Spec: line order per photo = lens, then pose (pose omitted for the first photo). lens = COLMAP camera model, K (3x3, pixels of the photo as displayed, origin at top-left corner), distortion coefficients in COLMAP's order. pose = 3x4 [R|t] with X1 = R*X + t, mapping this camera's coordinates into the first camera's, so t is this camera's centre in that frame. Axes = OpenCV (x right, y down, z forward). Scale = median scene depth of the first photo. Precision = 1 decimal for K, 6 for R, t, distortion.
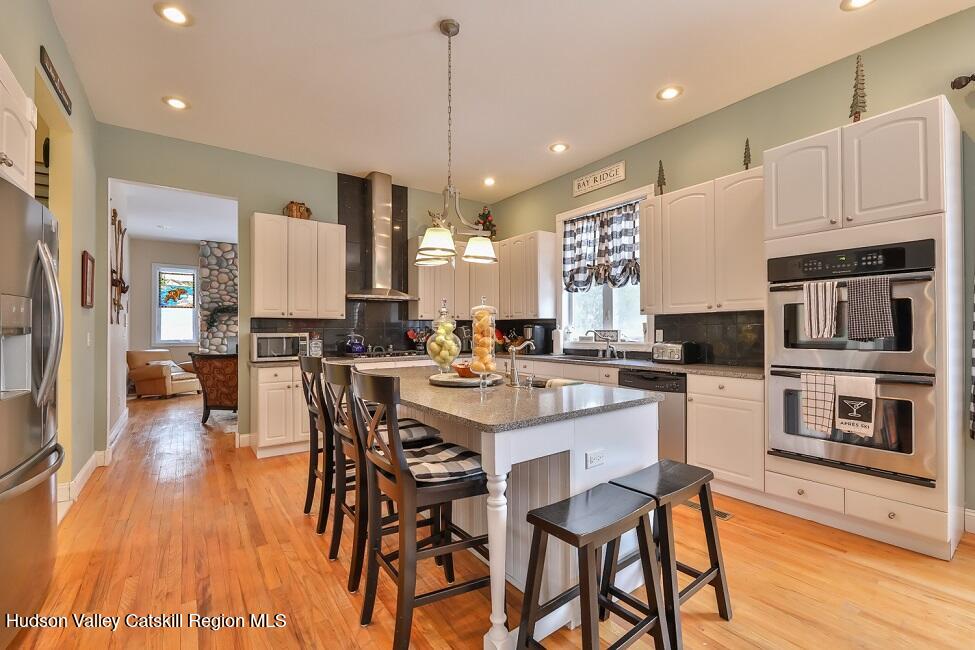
lens RADIAL K [[415.7, 0, 489.0], [0, 415.7, 326.5], [0, 0, 1]] dist [-0.001557, -0.000789]
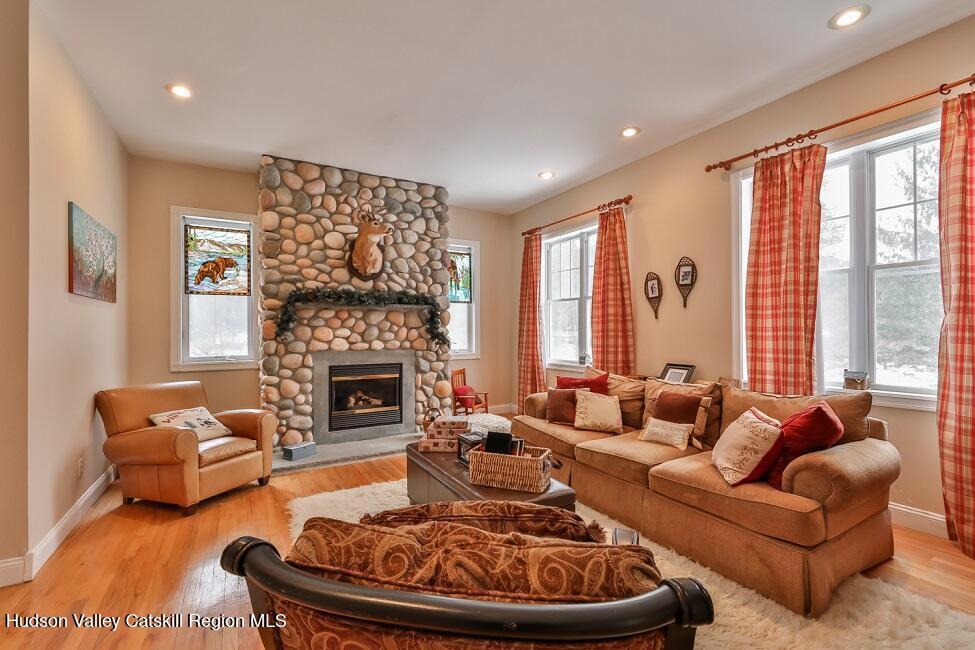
lens RADIAL K [[415.7, 0, 485.8], [0, 415.7, 334.5], [0, 0, 1]] dist [-0.001557, -0.000789]
pose [[0.995495, -0.001583, -0.094804, -0.721532], [0.002184, 0.999978, 0.006235, 0.004201], [0.094792, -0.006414, 0.995476, 1.004405]]
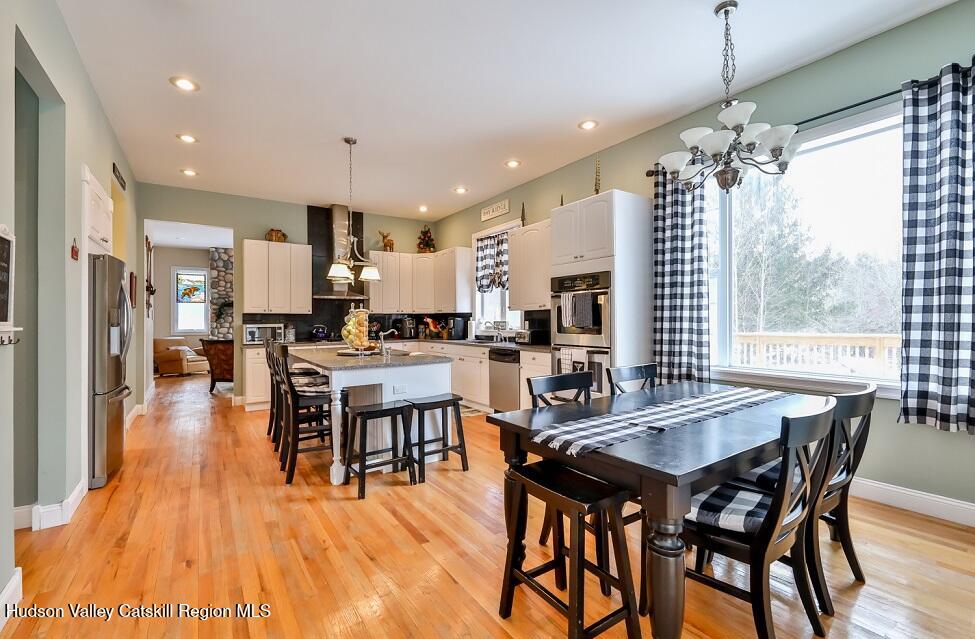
lens RADIAL K [[418.6, 0, 488.5], [0, 418.6, 315.0], [0, 0, 1]] dist [0.001329, 0.000316]
pose [[0.999581, -0.003846, -0.028677, 0.276225], [0.003808, 0.999992, -0.001388, -0.009937], [0.028682, 0.001278, 0.999588, -0.362136]]
